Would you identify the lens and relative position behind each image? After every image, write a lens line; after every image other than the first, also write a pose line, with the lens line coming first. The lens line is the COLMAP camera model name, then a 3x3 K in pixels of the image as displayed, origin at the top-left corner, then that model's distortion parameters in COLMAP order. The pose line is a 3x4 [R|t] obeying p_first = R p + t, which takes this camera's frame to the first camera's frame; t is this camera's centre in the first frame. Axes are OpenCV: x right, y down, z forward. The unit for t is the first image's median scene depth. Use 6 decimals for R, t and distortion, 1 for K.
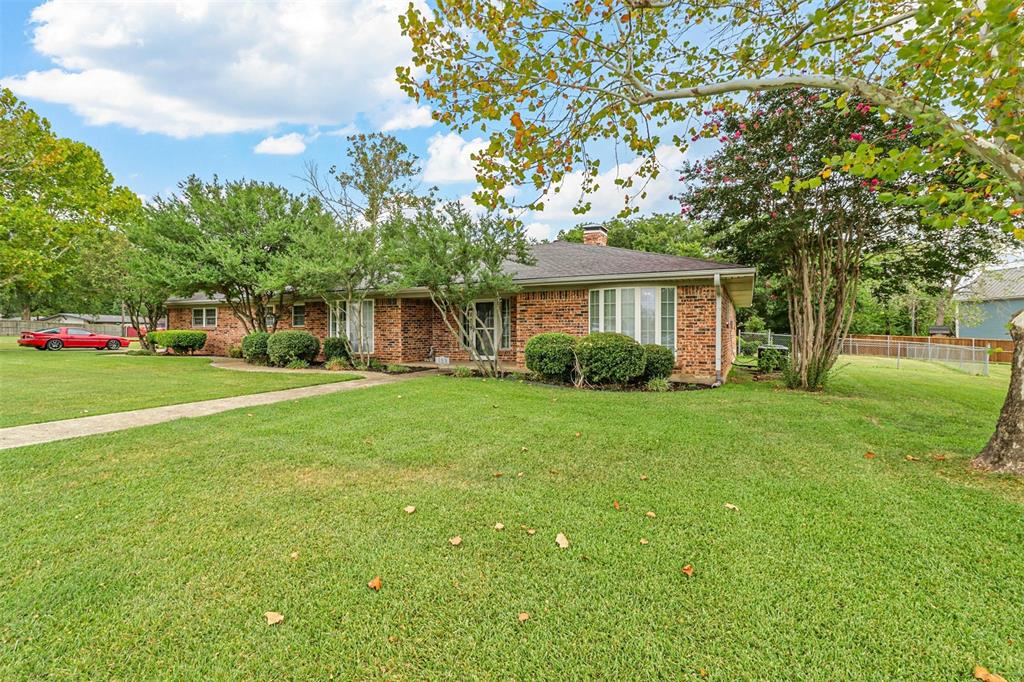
lens RADIAL K [[481.7, 0, 510.9], [0, 481.7, 337.5], [0, 0, 1]] dist [-0.002525, -0.000910]
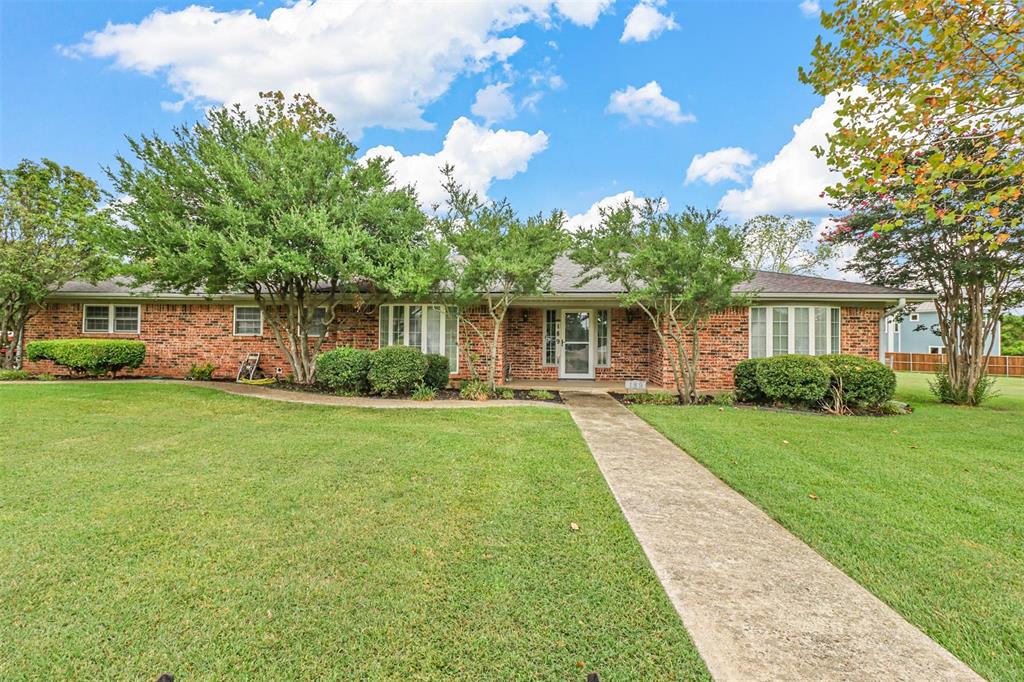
lens RADIAL K [[481.7, 0, 510.9], [0, 481.7, 337.5], [0, 0, 1]] dist [-0.002525, -0.000910]
pose [[0.926034, 0.011459, 0.377265, -0.521929], [-0.008520, 0.999919, -0.009460, -0.019793], [-0.377343, 0.005546, 0.926057, 0.243451]]
